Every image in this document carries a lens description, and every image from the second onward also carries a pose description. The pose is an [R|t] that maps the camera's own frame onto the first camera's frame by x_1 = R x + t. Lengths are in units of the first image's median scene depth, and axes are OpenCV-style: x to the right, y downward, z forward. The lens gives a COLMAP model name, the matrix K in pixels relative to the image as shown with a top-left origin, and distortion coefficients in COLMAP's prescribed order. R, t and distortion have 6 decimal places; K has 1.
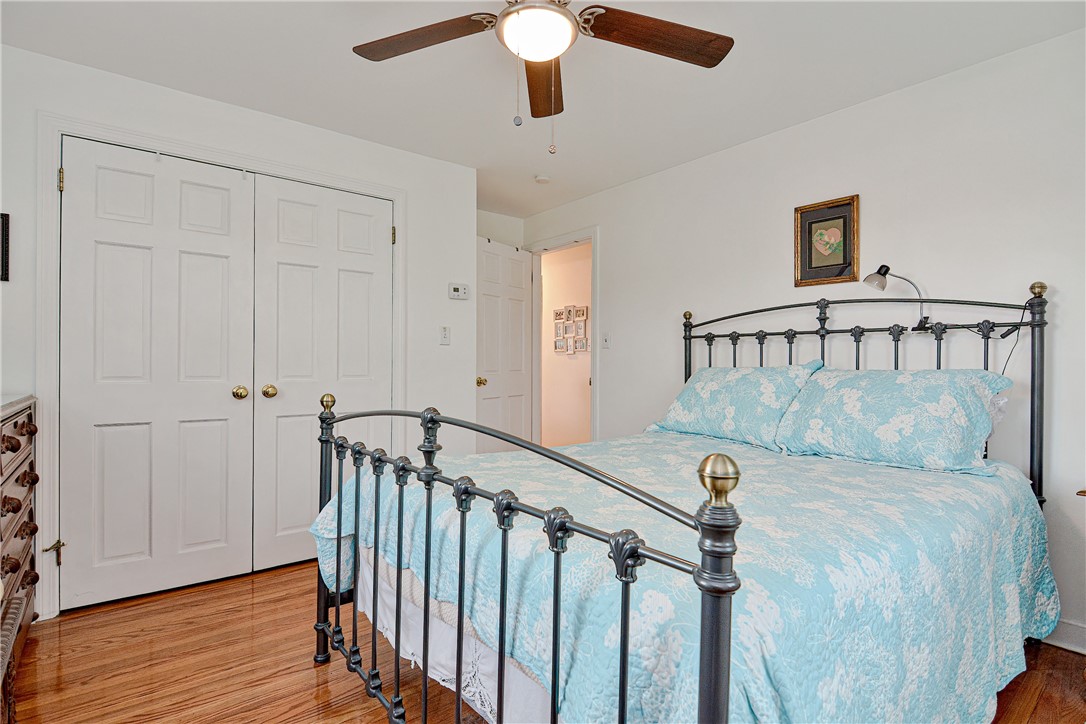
lens RADIAL K [[524.5, 0, 544.8], [0, 524.5, 363.0], [0, 0, 1]] dist [0.002107, -0.008091]
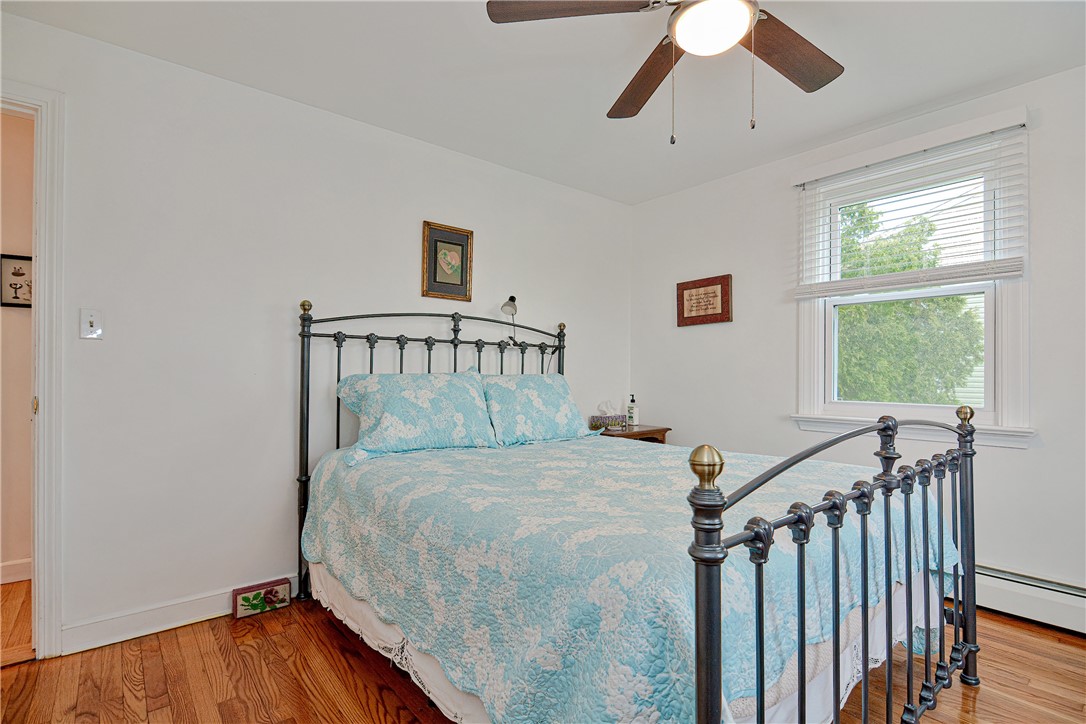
lens RADIAL K [[524.5, 0, 547.3], [0, 524.5, 366.6], [0, 0, 1]] dist [0.002107, -0.008091]
pose [[-0.019713, -0.001137, 0.999805, -0.616286], [-0.008764, 0.999961, 0.000964, -0.007563], [-0.999767, -0.008743, -0.019722, 0.823541]]
